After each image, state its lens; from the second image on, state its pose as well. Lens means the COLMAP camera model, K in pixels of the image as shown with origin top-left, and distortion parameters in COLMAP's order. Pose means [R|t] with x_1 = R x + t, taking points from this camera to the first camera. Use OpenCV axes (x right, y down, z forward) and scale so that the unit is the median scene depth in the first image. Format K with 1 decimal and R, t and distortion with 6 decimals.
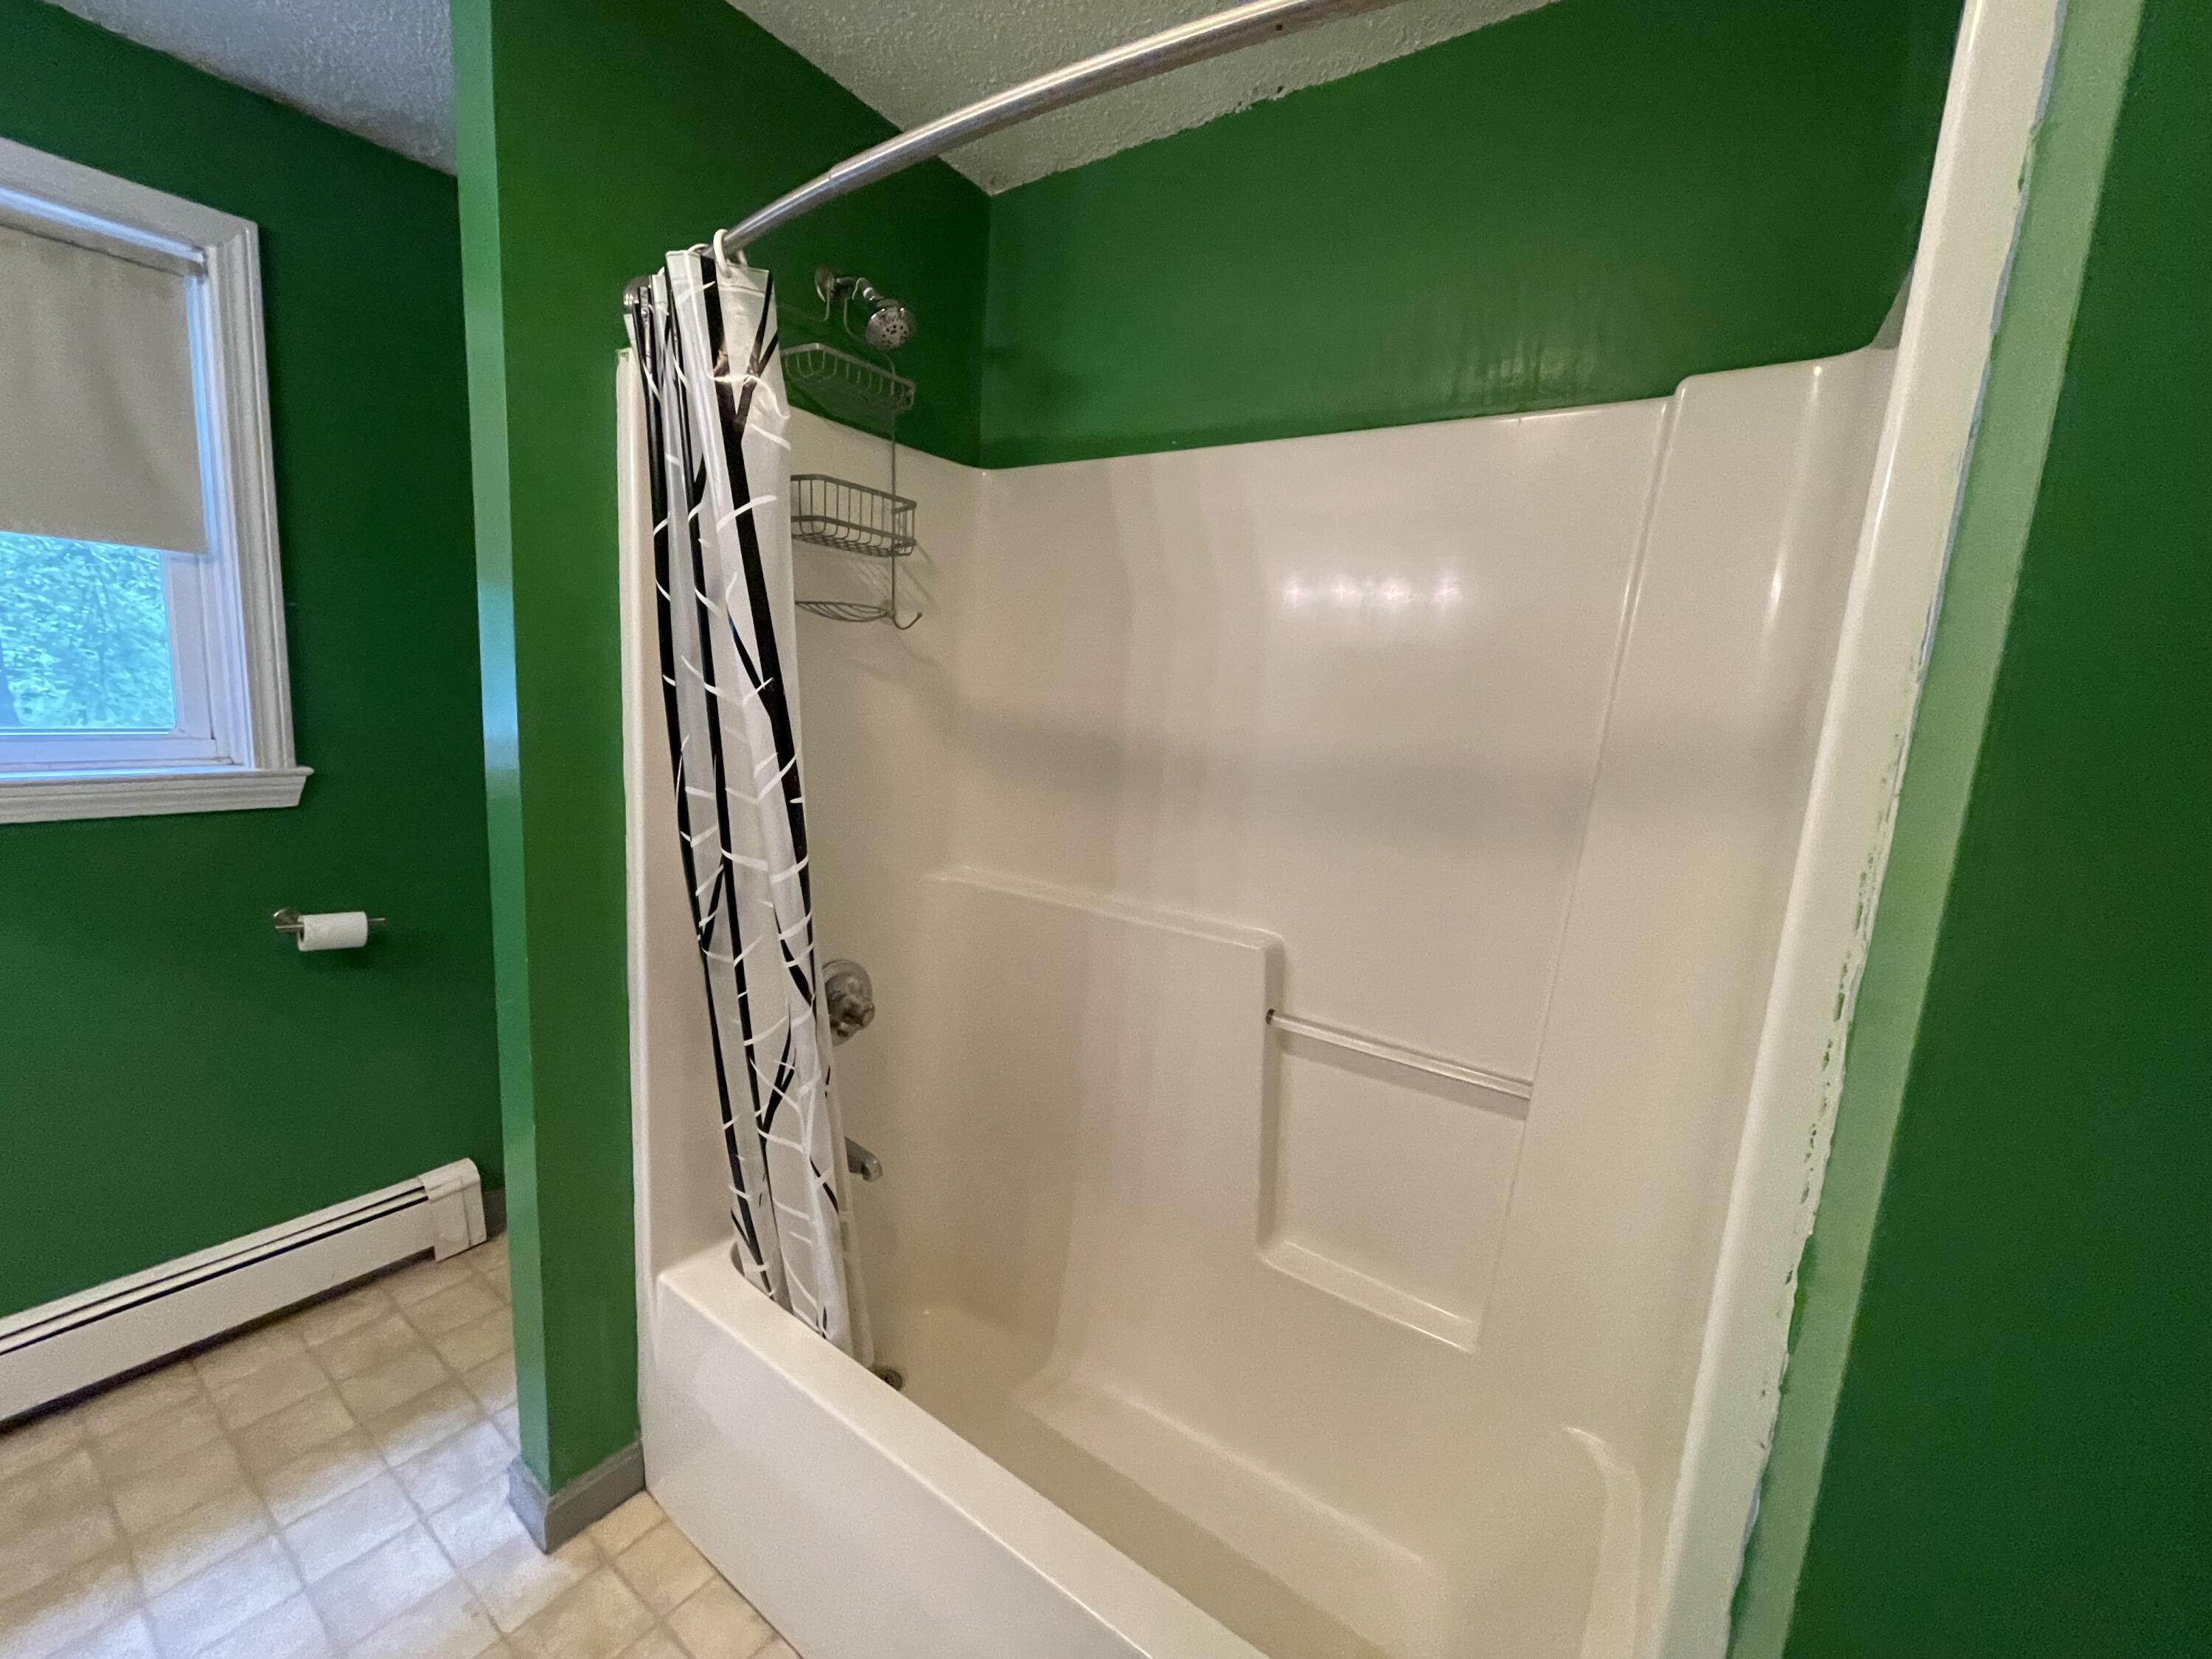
lens RADIAL K [[899.6, 0, 1102.4], [0, 899.6, 829.8], [0, 0, 1]] dist [-0.002896, 0.000932]
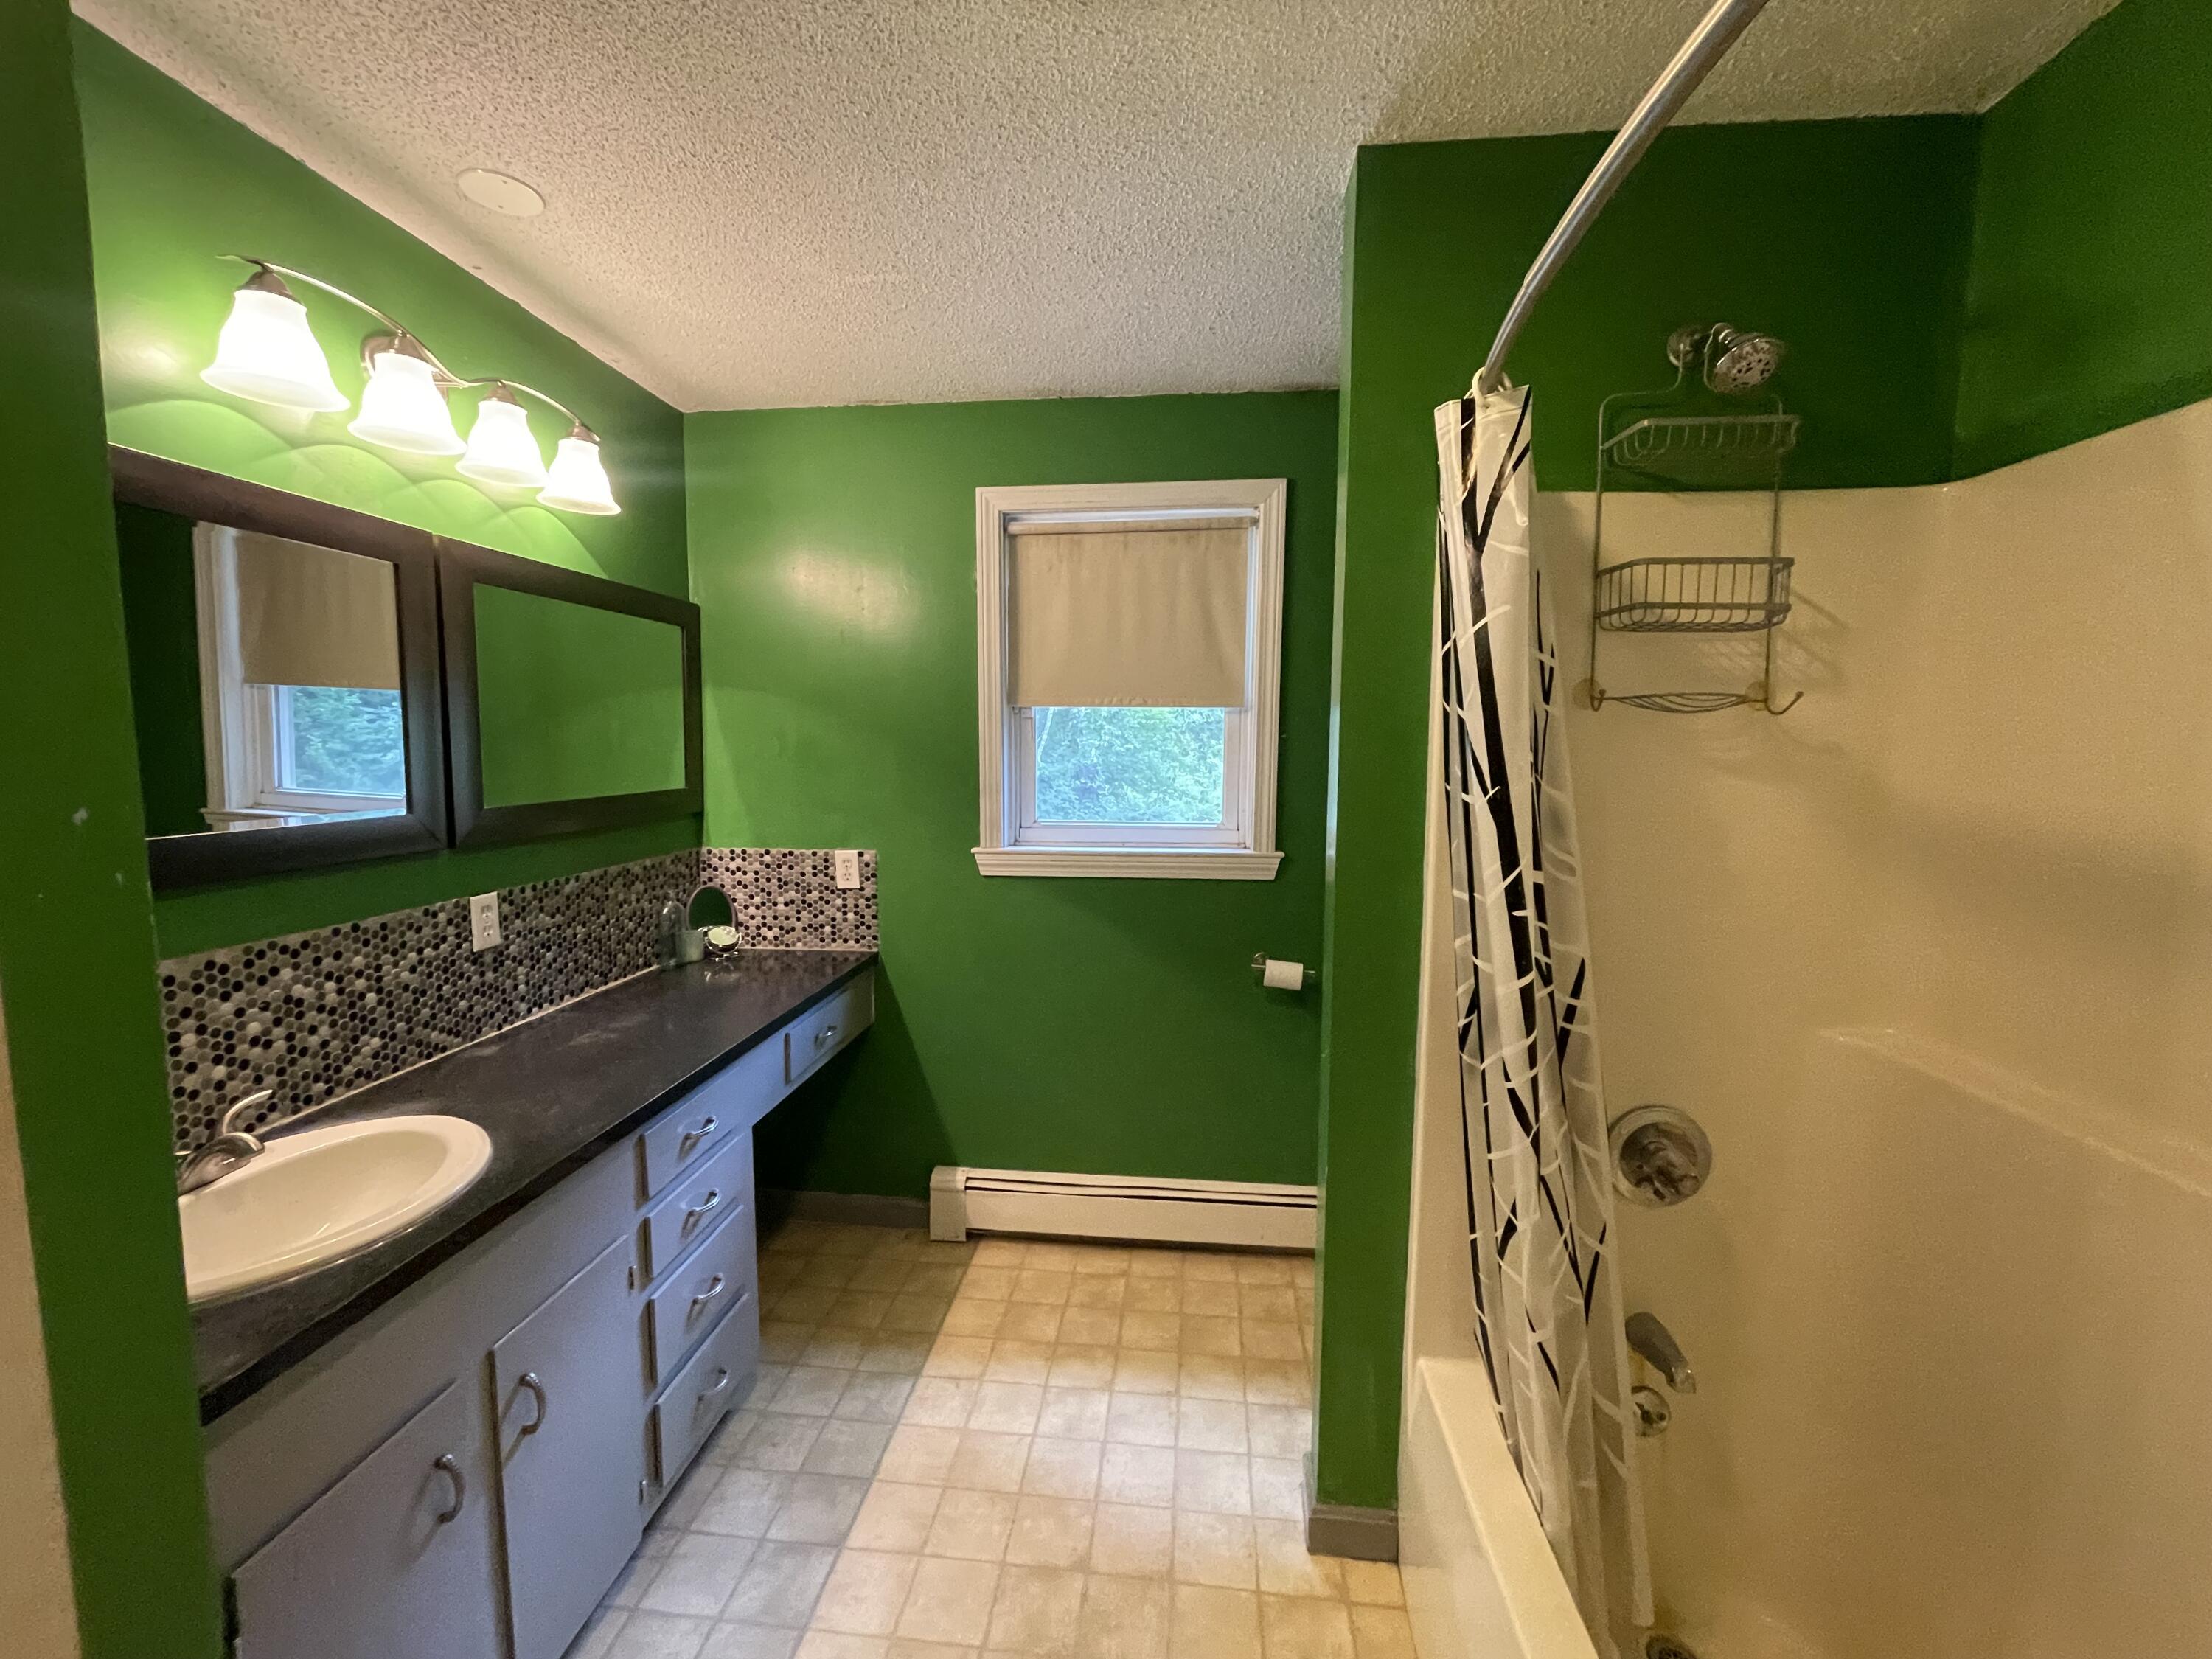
lens RADIAL K [[899.6, 0, 1102.4], [0, 899.6, 829.8], [0, 0, 1]] dist [-0.002896, 0.000932]
pose [[0.483738, 0.022277, -0.874929, 0.211688], [-0.111001, 0.993165, -0.036084, -0.028115], [0.868145, 0.114573, 0.482905, 0.113870]]
